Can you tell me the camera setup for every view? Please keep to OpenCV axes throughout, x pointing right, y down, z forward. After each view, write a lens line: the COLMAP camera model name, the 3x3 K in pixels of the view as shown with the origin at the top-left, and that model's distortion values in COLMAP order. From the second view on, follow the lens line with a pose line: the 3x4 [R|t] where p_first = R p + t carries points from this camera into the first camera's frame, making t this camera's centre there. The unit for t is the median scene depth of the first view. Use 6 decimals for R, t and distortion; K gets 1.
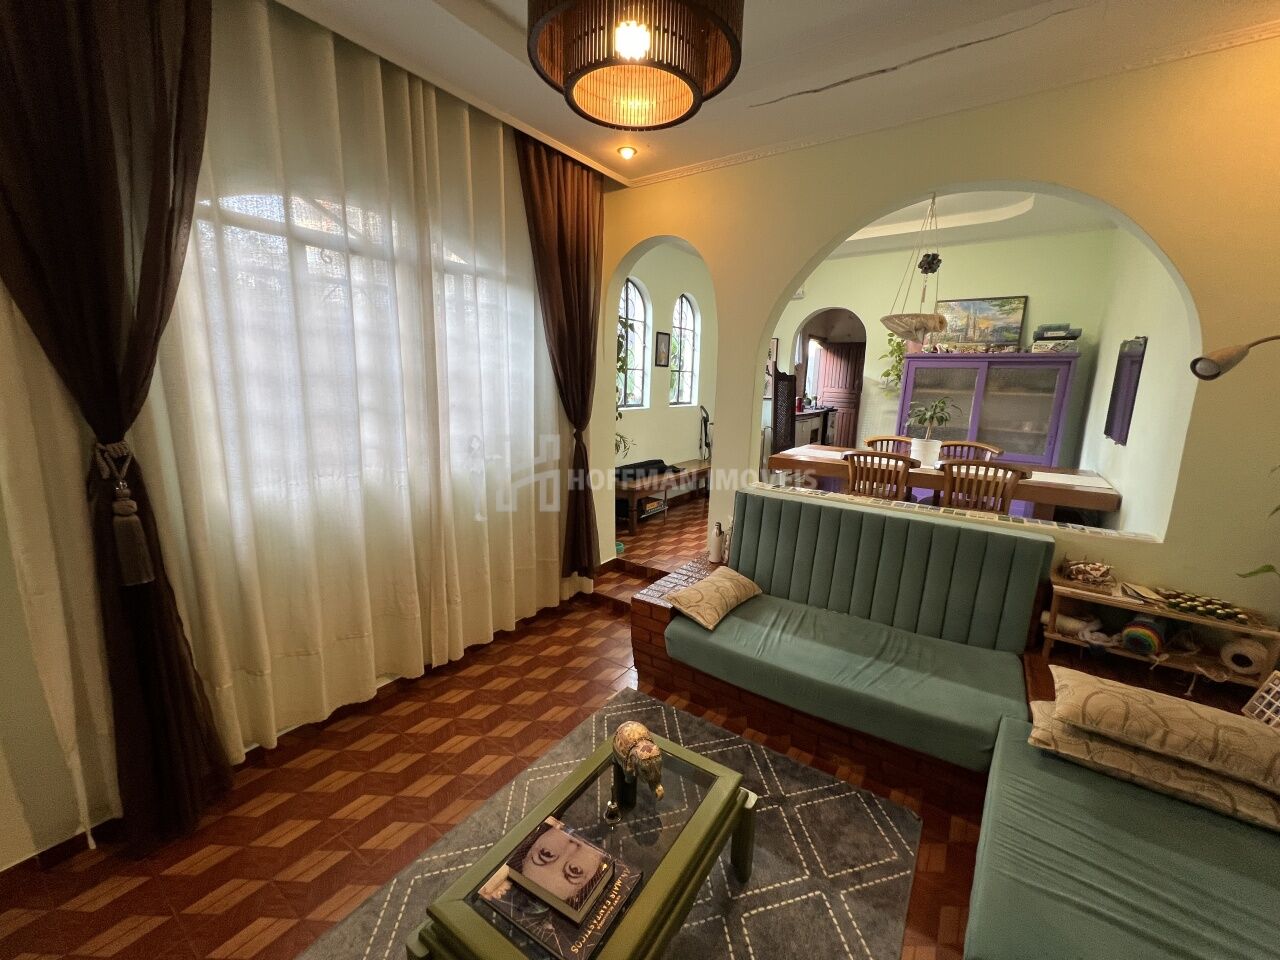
lens RADIAL K [[512.2, 0, 640.0], [0, 512.2, 480.0], [0, 0, 1]] dist [0.001057, -0.000031]
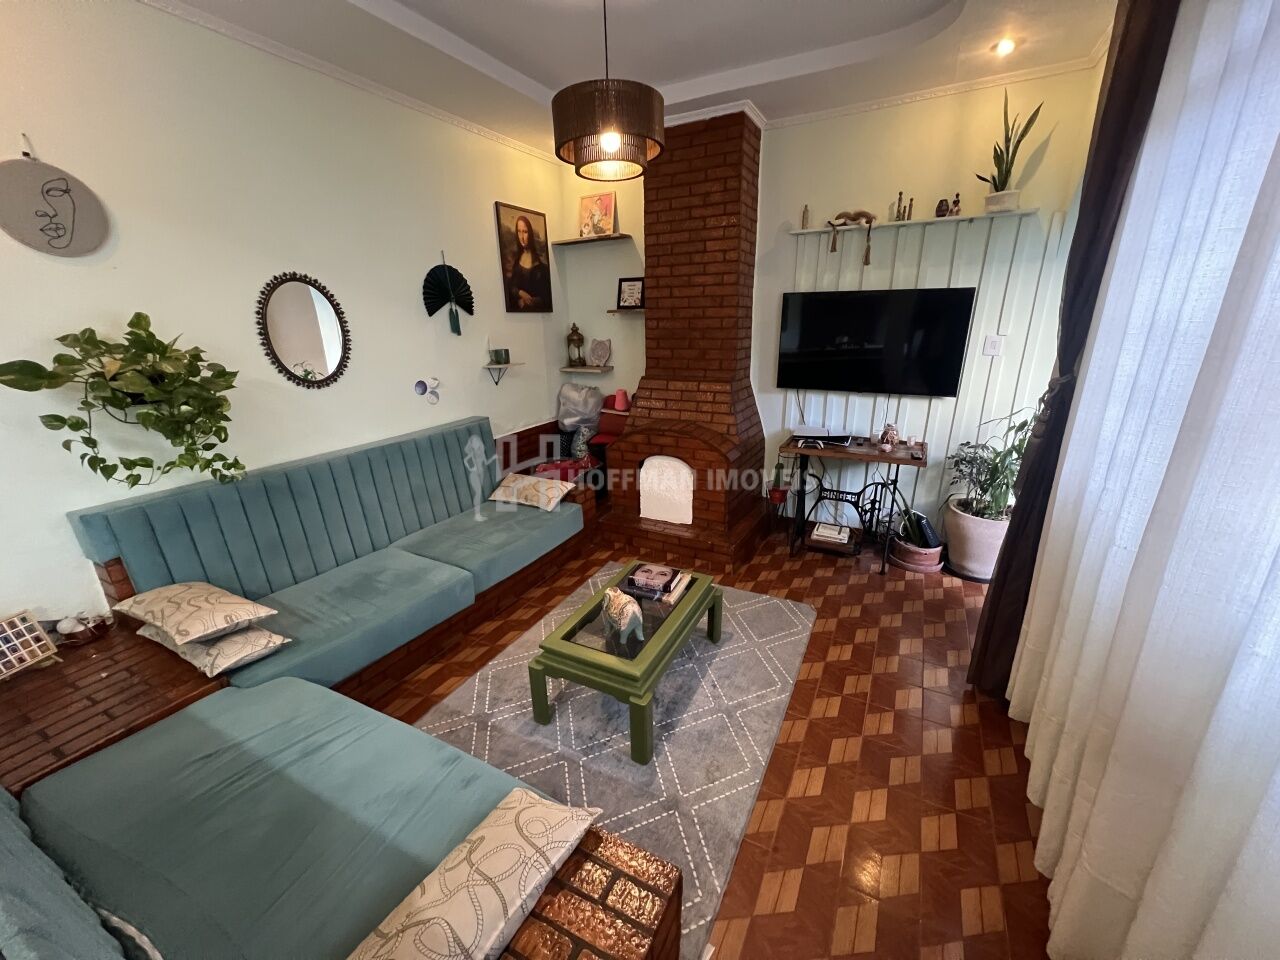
lens RADIAL K [[512.2, 0, 640.0], [0, 512.2, 480.0], [0, 0, 1]] dist [0.001057, -0.000031]
pose [[-0.992744, 0.035713, -0.114822, 0.040327], [-0.024072, 0.876530, 0.480745, -0.182102], [0.117814, 0.480021, -0.869310, 0.888590]]
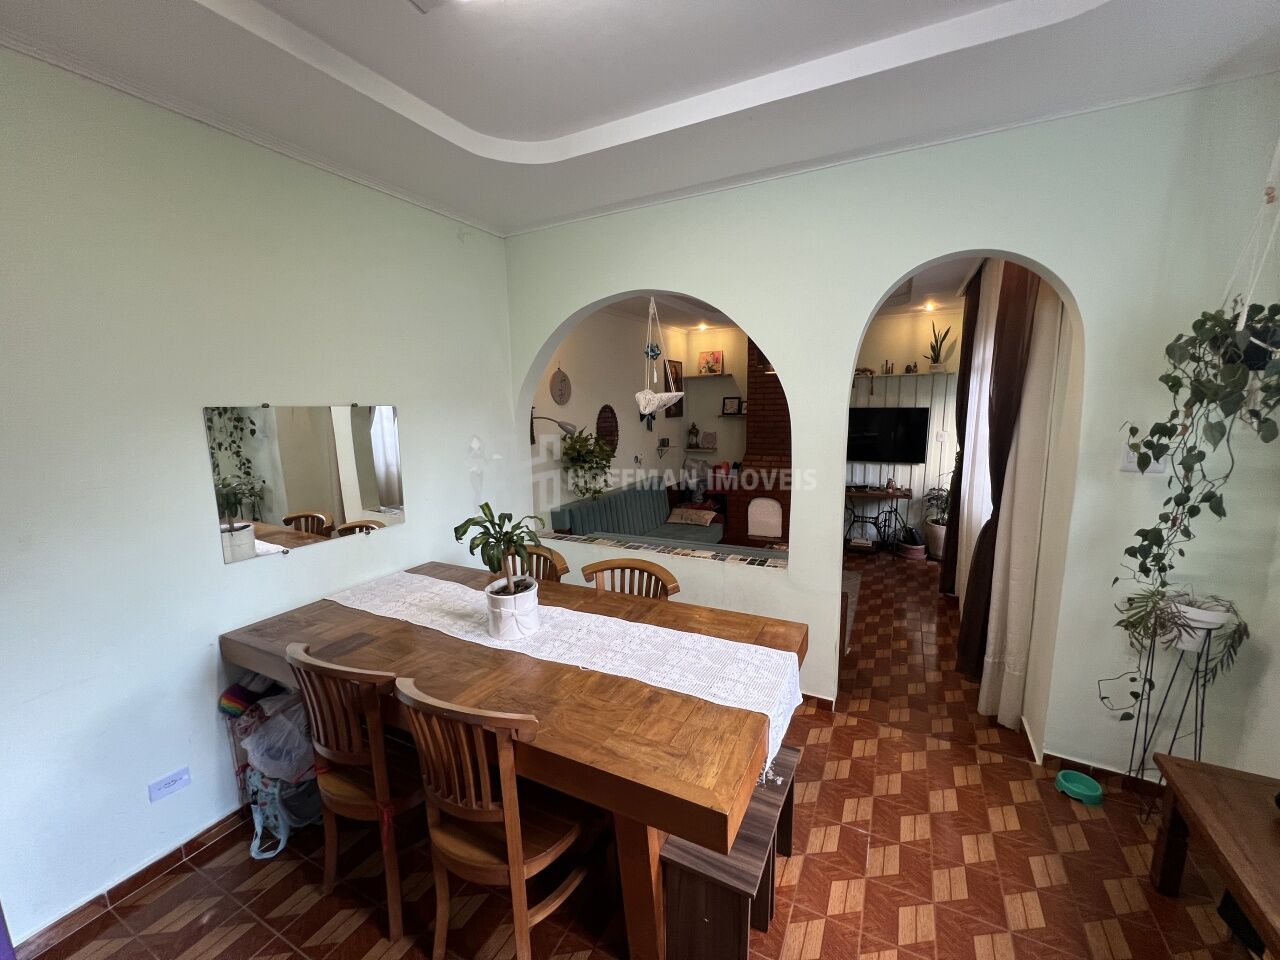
lens RADIAL K [[512.2, 0, 640.0], [0, 512.2, 480.0], [0, 0, 1]] dist [0.001057, -0.000031]
pose [[-0.990463, 0.019429, -0.136402, 0.541927], [-0.027569, 0.942038, 0.334372, -0.377778], [0.134992, 0.334944, -0.932518, 1.568357]]
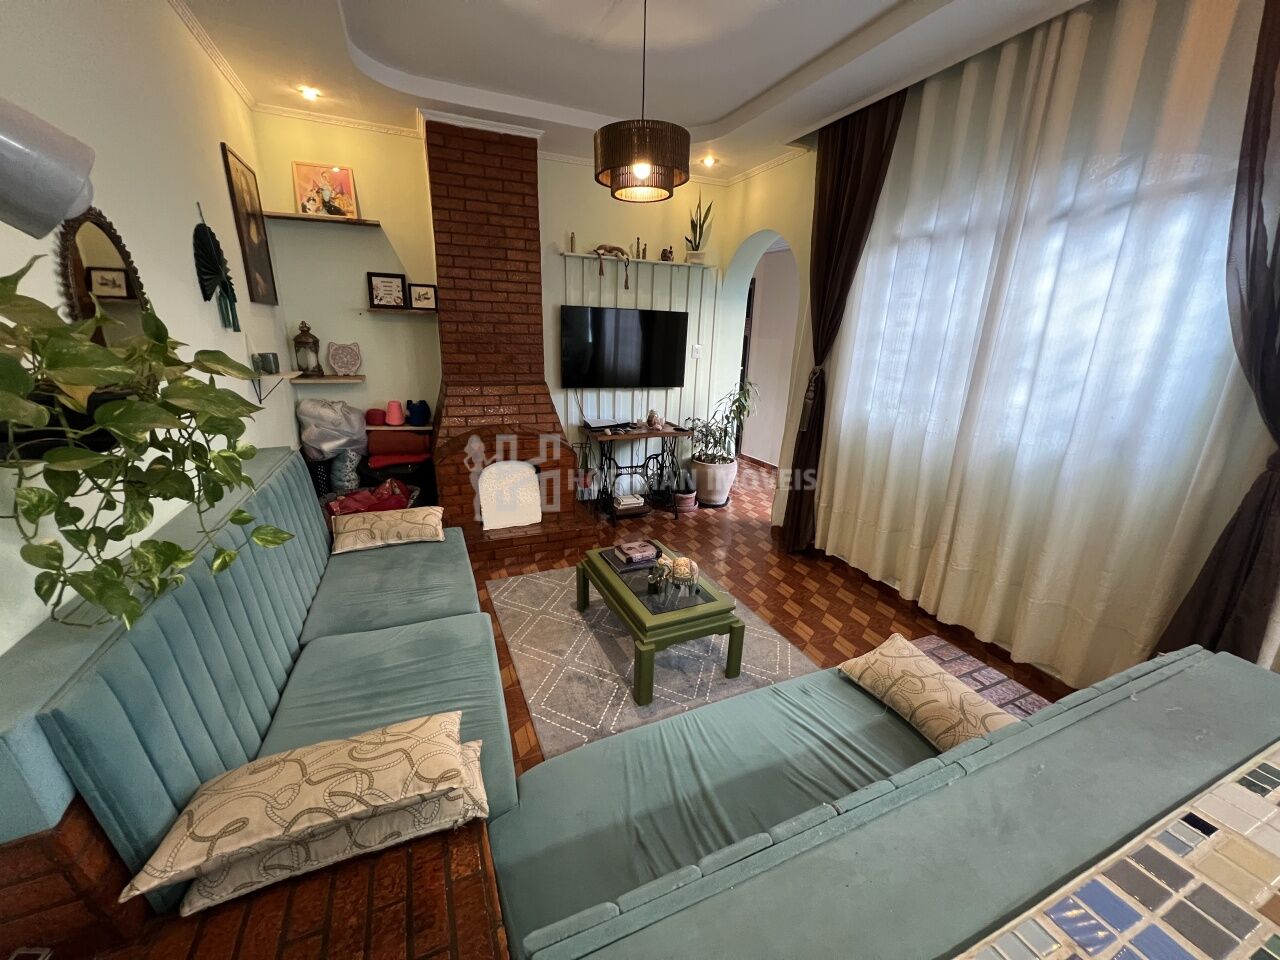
lens RADIAL K [[512.2, 0, 640.0], [0, 512.2, 480.0], [0, 0, 1]] dist [0.001057, -0.000031]
pose [[-0.527382, 0.204392, -0.824677, 0.569730], [-0.202471, 0.912435, 0.355623, -0.113465], [0.825151, 0.354522, -0.439818, 0.660663]]
